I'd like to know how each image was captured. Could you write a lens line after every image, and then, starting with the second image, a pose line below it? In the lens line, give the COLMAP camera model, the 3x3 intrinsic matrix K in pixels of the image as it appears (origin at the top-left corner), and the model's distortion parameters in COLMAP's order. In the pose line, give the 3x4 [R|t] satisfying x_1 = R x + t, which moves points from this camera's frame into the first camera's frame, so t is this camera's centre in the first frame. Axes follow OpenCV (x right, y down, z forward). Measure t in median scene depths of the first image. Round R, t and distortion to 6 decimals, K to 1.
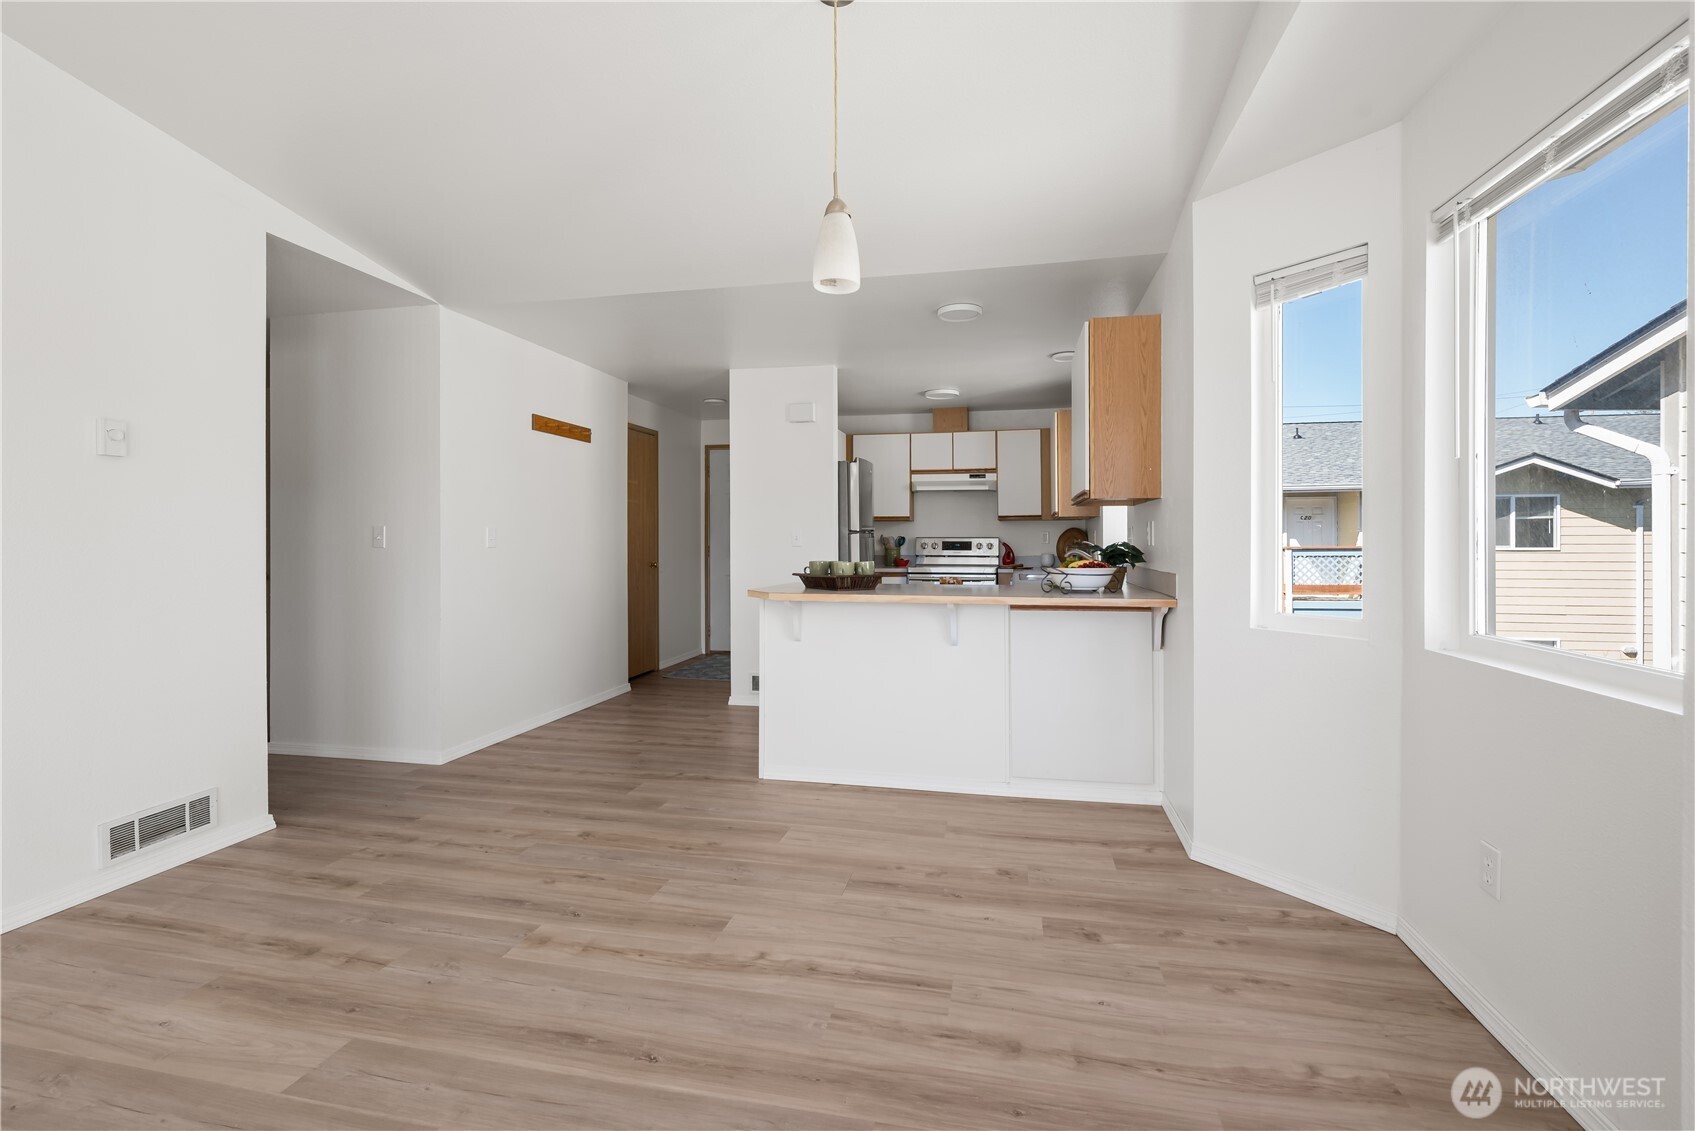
lens RADIAL K [[752.9, 0, 855.0], [0, 752.9, 541.0], [0, 0, 1]] dist [-0.001638, -0.000485]
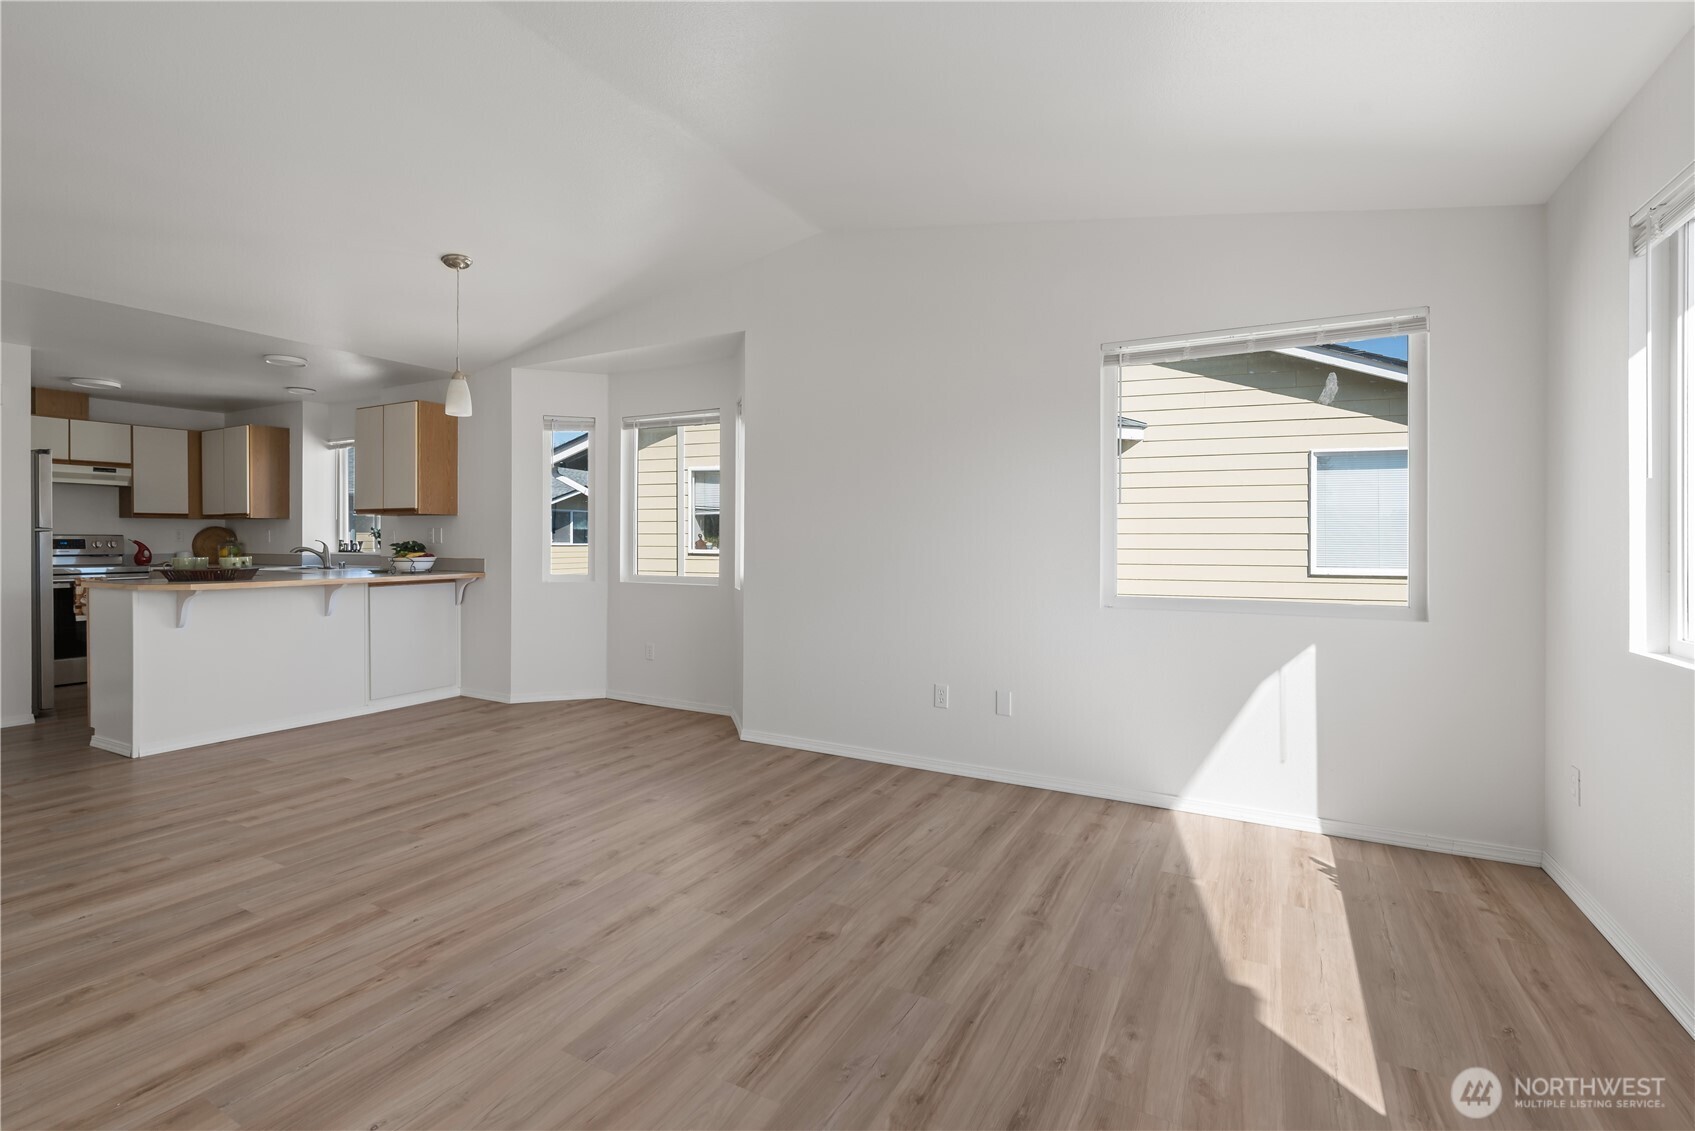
lens RADIAL K [[752.9, 0, 855.0], [0, 752.9, 541.0], [0, 0, 1]] dist [-0.001638, -0.000485]
pose [[0.283310, -0.000513, 0.959028, -0.609845], [-0.003610, 0.999992, 0.001601, -0.002740], [-0.959022, -0.003915, 0.283306, -0.214673]]
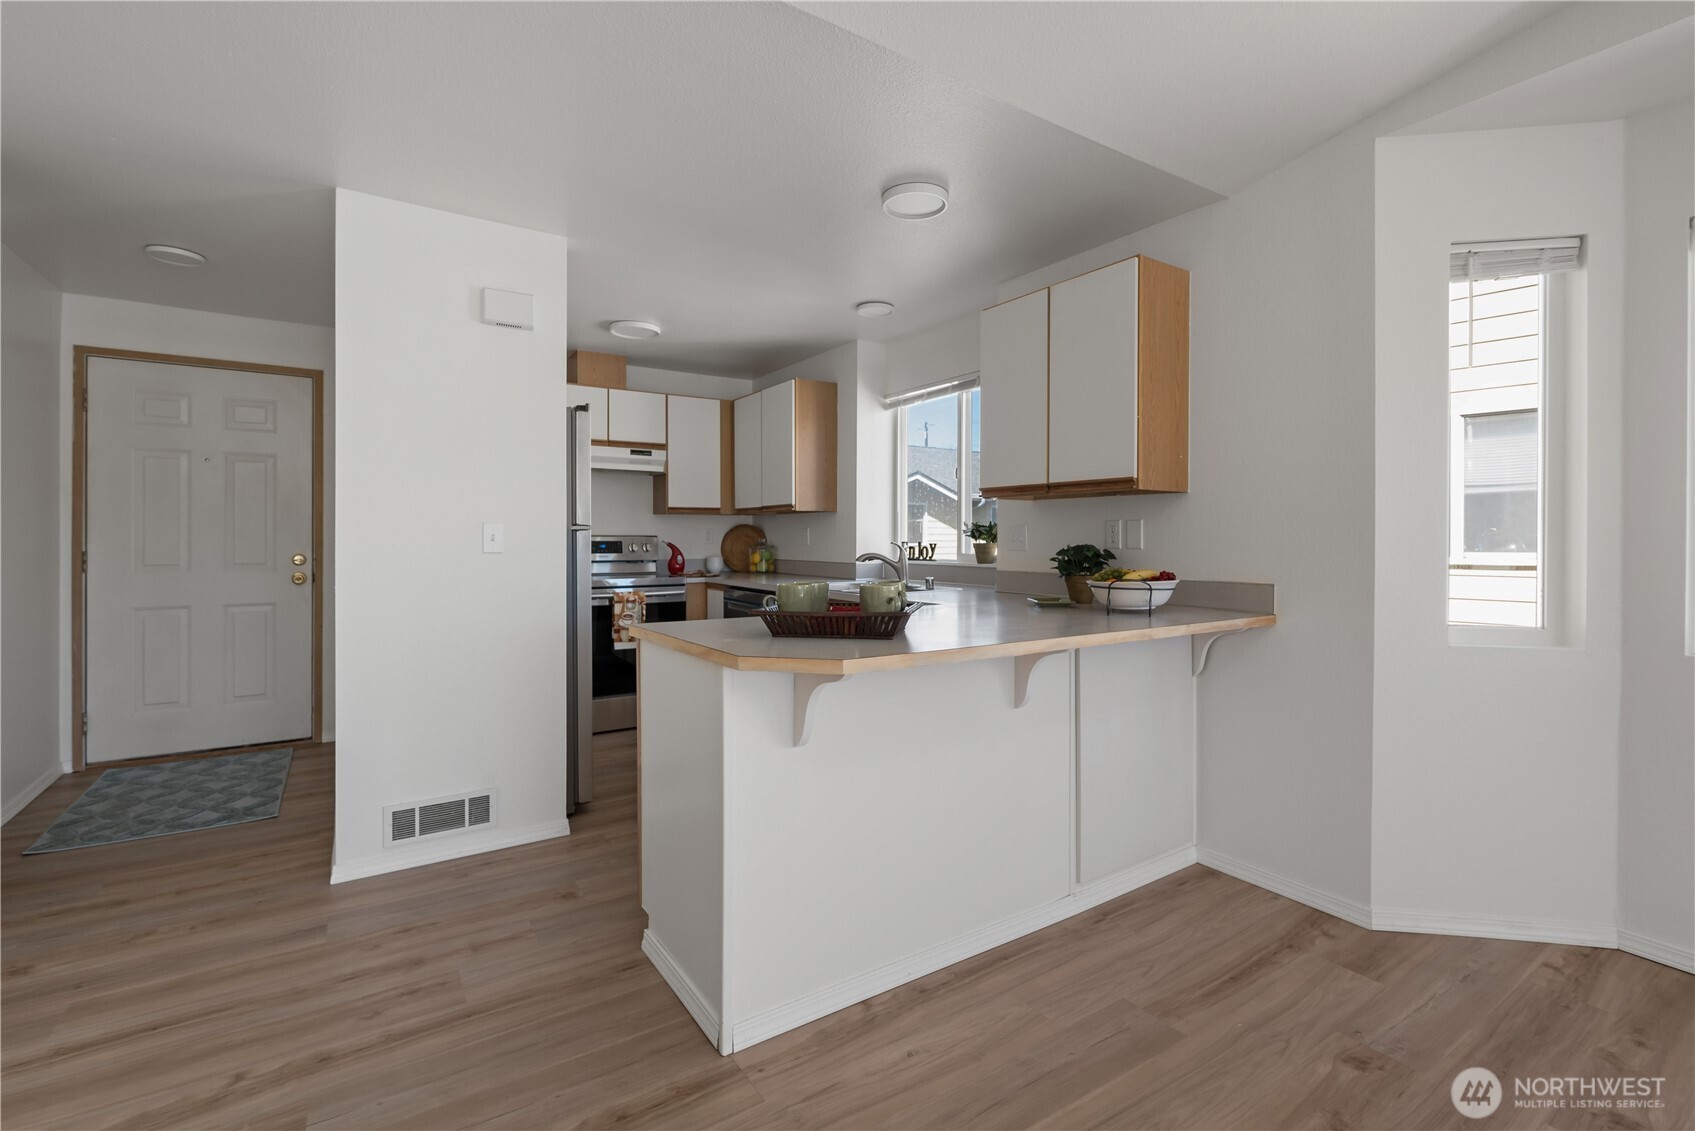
lens RADIAL K [[754.5, 0, 854.6], [0, 754.5, 536.6], [0, 0, 1]] dist [-0.002322, 0.000039]
pose [[0.698989, 0.002436, 0.715128, -0.283033], [-0.001638, 0.999997, -0.001805, -0.003685], [-0.715131, 0.000090, 0.698991, 0.430064]]
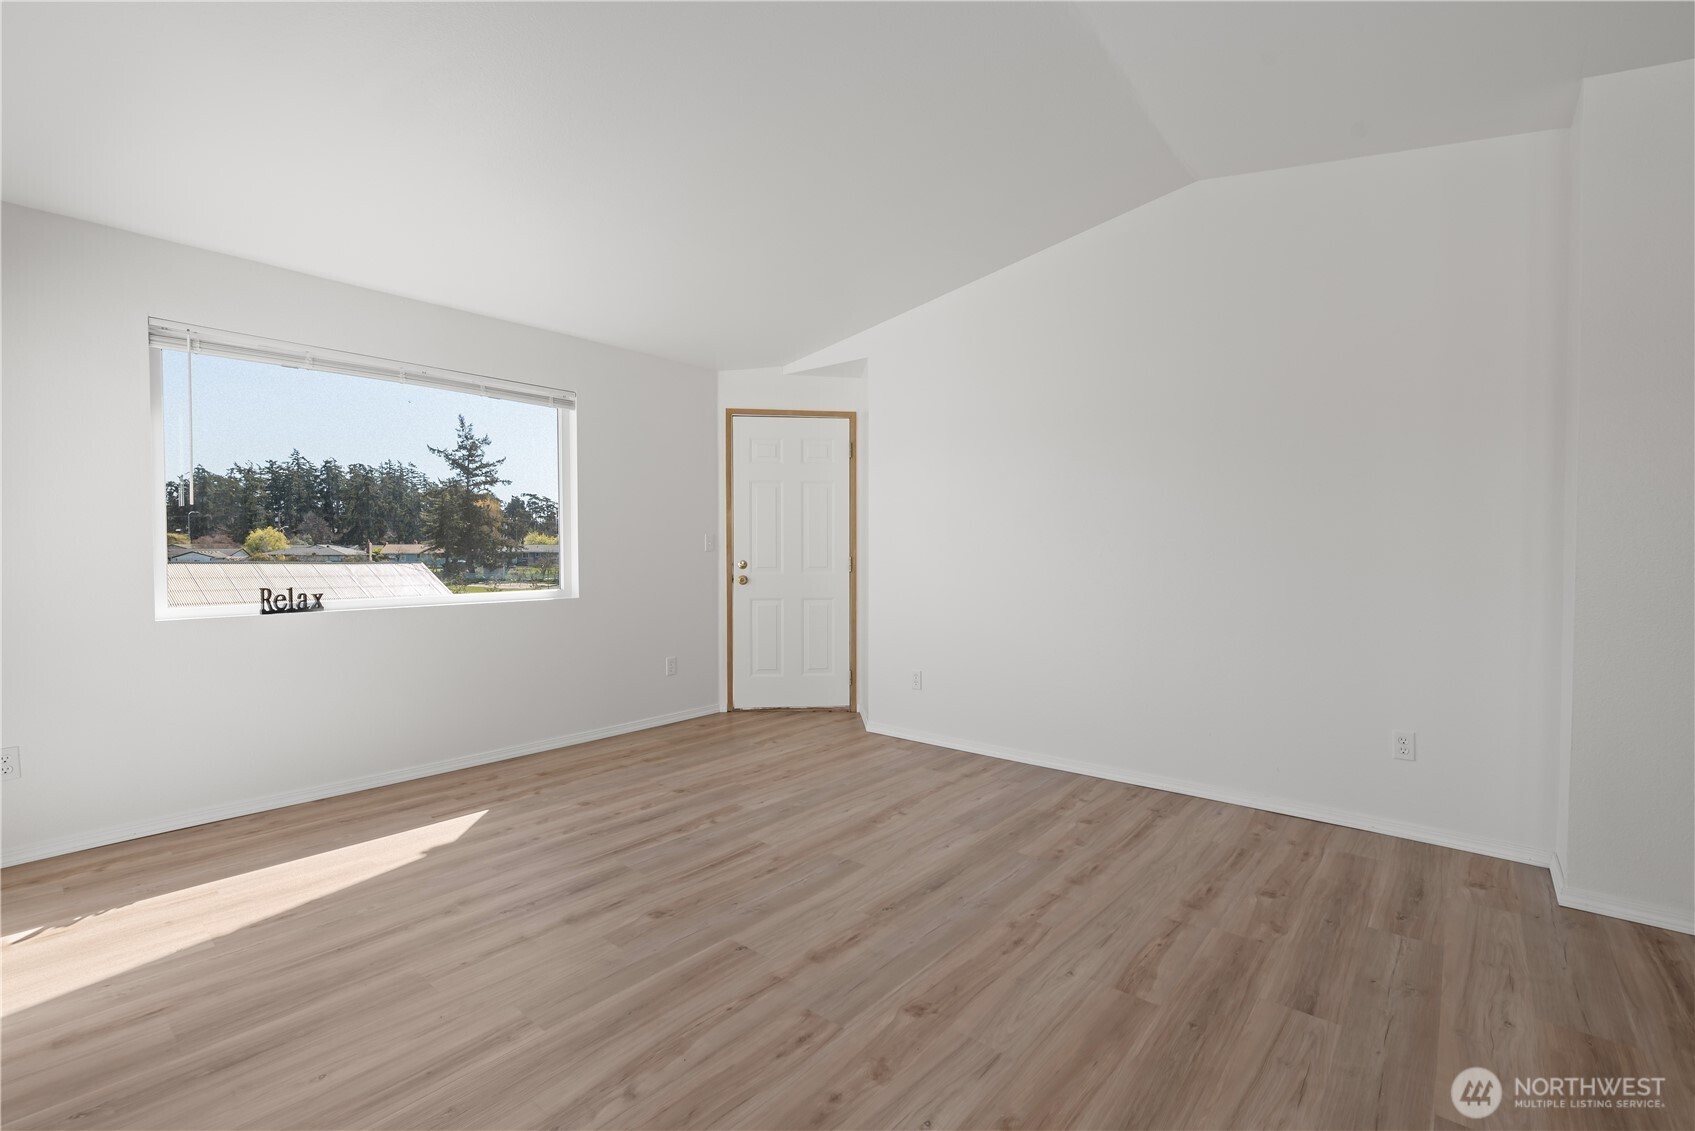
lens RADIAL K [[741.6, 0, 847.5], [0, 741.6, 565.5], [0, 0, 1]] dist [0.001127, -0.000399]
pose [[-0.467418, 0.016106, -0.883890, 0.131251], [-0.002280, 0.999809, 0.019424, 0.000162], [0.884033, 0.011094, -0.467292, 0.230125]]
